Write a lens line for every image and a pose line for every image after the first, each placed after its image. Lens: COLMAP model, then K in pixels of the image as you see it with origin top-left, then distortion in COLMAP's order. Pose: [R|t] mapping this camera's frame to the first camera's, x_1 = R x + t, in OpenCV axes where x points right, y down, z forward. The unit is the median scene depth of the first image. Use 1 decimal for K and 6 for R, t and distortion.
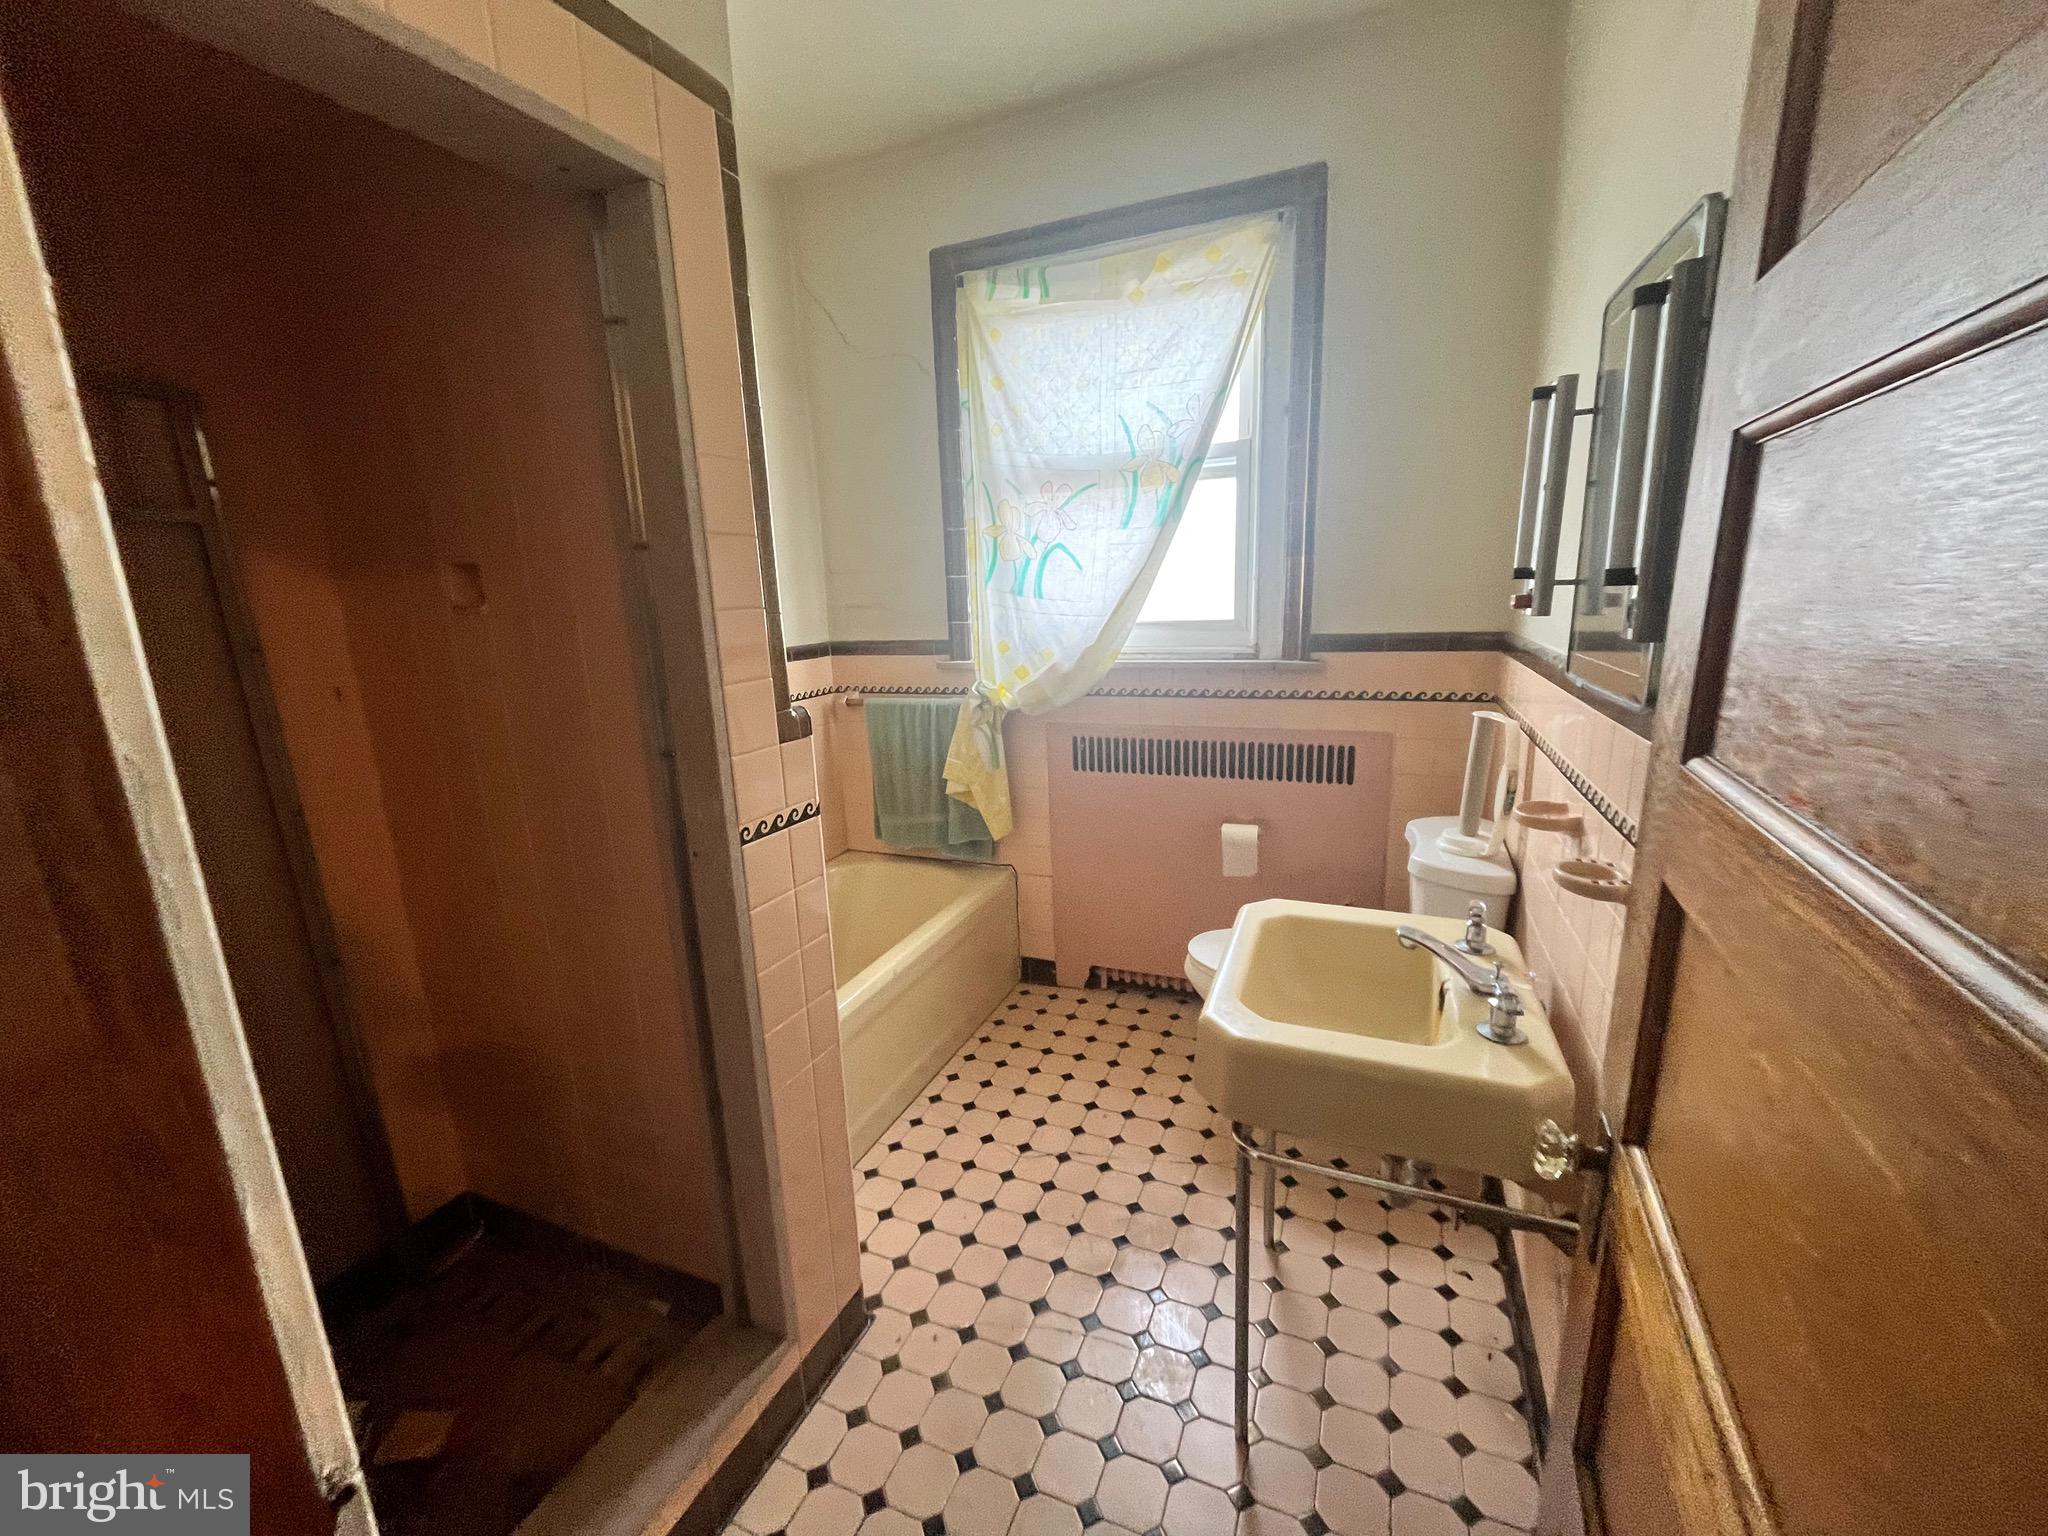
lens RADIAL K [[825.1, 0, 1024.2], [0, 825.1, 770.4], [0, 0, 1]] dist [-0.001930, -0.000216]
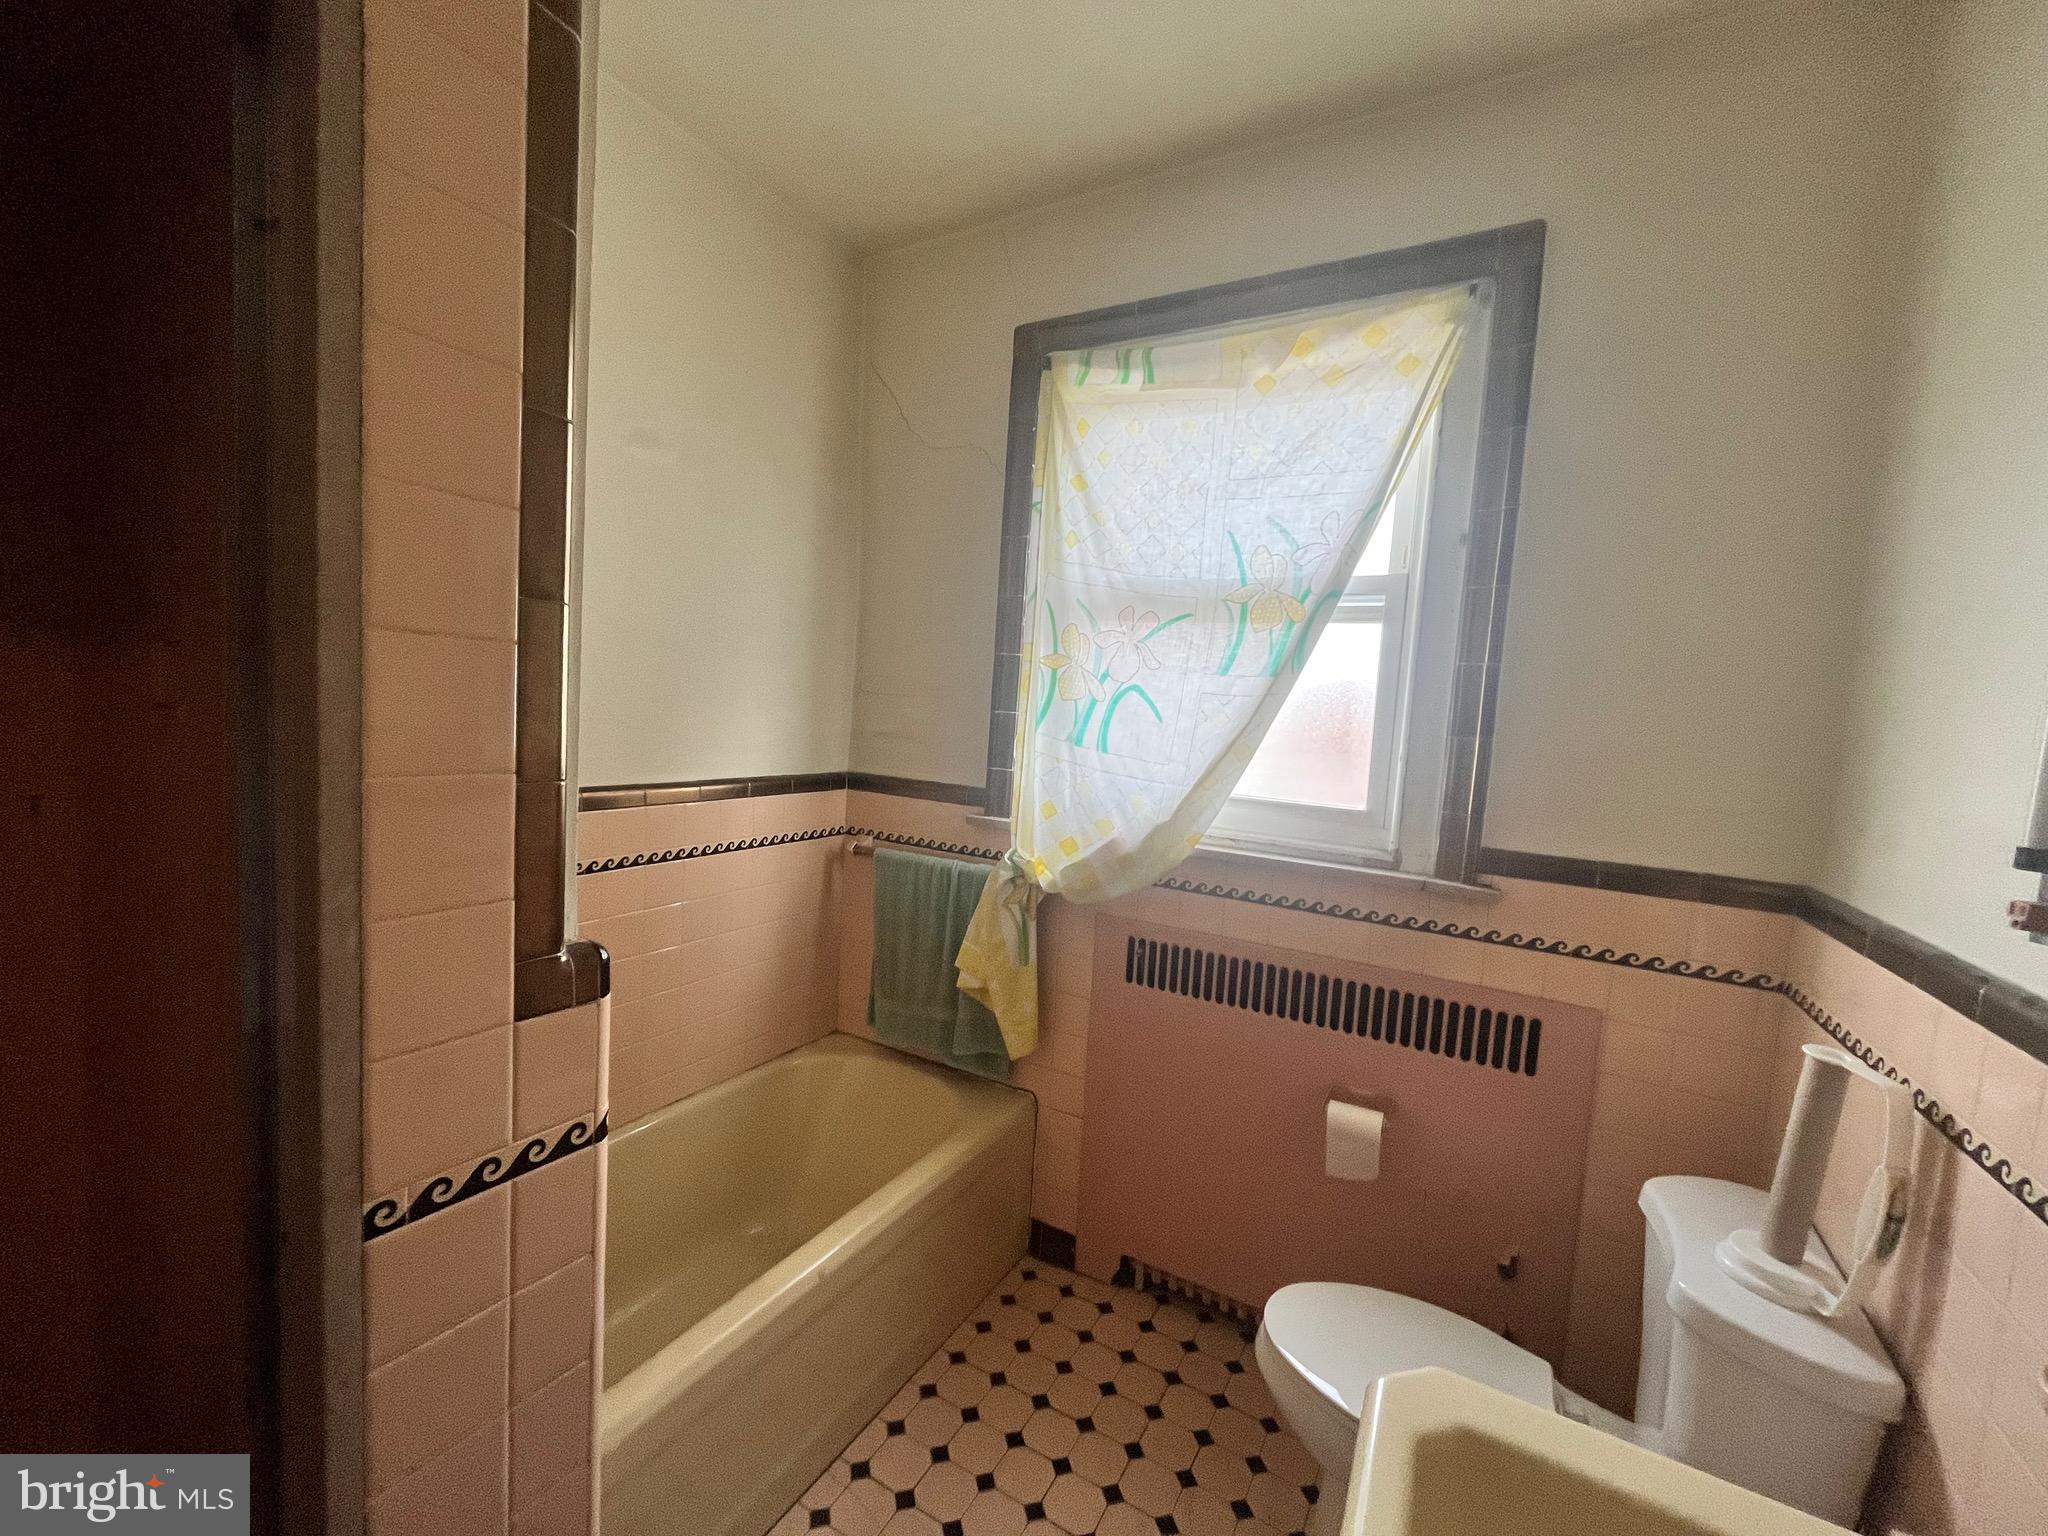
lens RADIAL K [[825.1, 0, 1023.3], [0, 825.1, 767.5], [0, 0, 1]] dist [-0.001930, -0.000216]
pose [[0.987434, 0.107702, -0.115650, 0.036910], [-0.123237, 0.982893, -0.136872, -0.083895], [0.098931, 0.149404, 0.983815, 0.252749]]
